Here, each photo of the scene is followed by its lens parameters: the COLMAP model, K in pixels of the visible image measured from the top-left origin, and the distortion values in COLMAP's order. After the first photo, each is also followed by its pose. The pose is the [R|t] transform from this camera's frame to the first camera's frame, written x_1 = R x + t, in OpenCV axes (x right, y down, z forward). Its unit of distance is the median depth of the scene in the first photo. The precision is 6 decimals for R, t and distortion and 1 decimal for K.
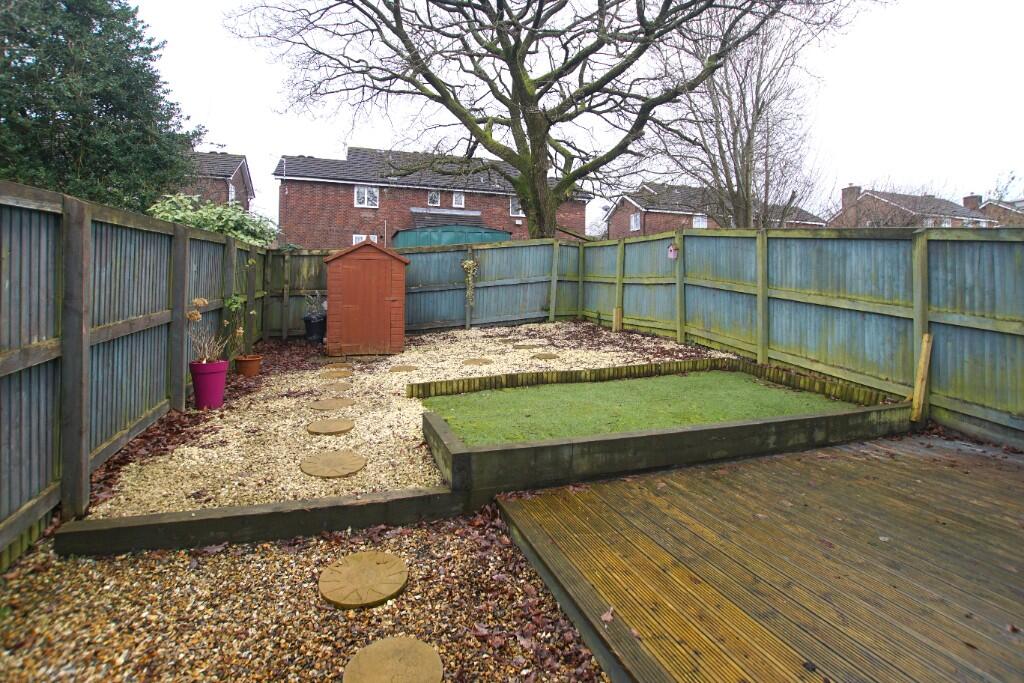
lens RADIAL K [[483.1, 0, 512.0], [0, 483.1, 341.5], [0, 0, 1]] dist [-0.036200, -0.000072]
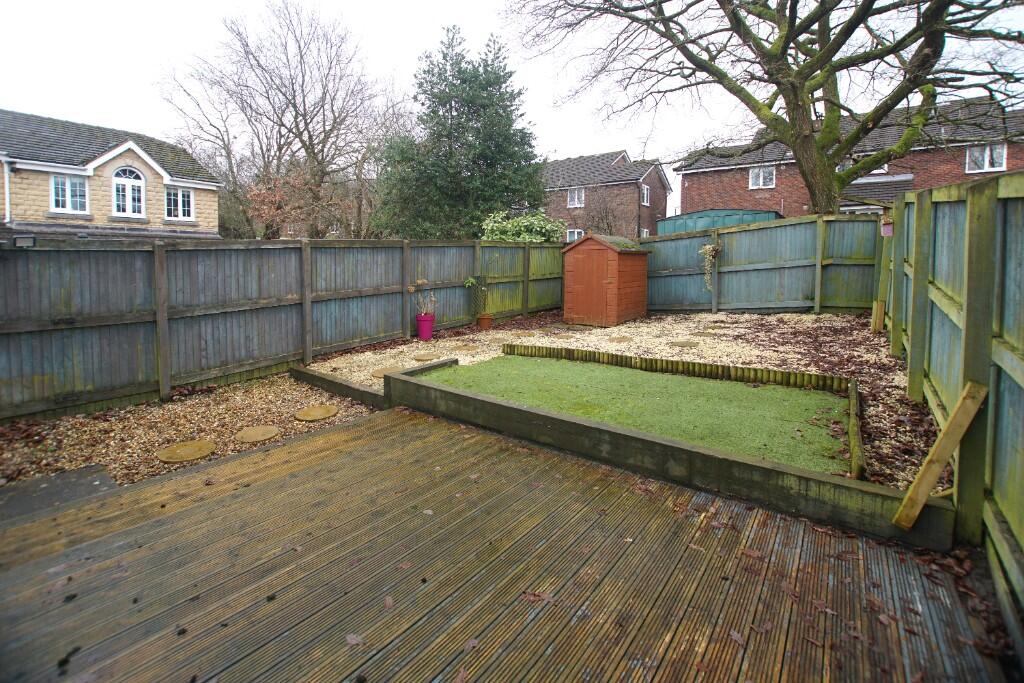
lens RADIAL K [[452.9, 0, 509.0], [0, 452.9, 287.8], [0, 0, 1]] dist [-0.024302, 0.000177]
pose [[0.571219, 0.038174, -0.819909, 0.427803], [-0.088826, 0.995926, -0.015515, -0.026521], [0.815977, 0.081691, 0.572283, 0.122850]]
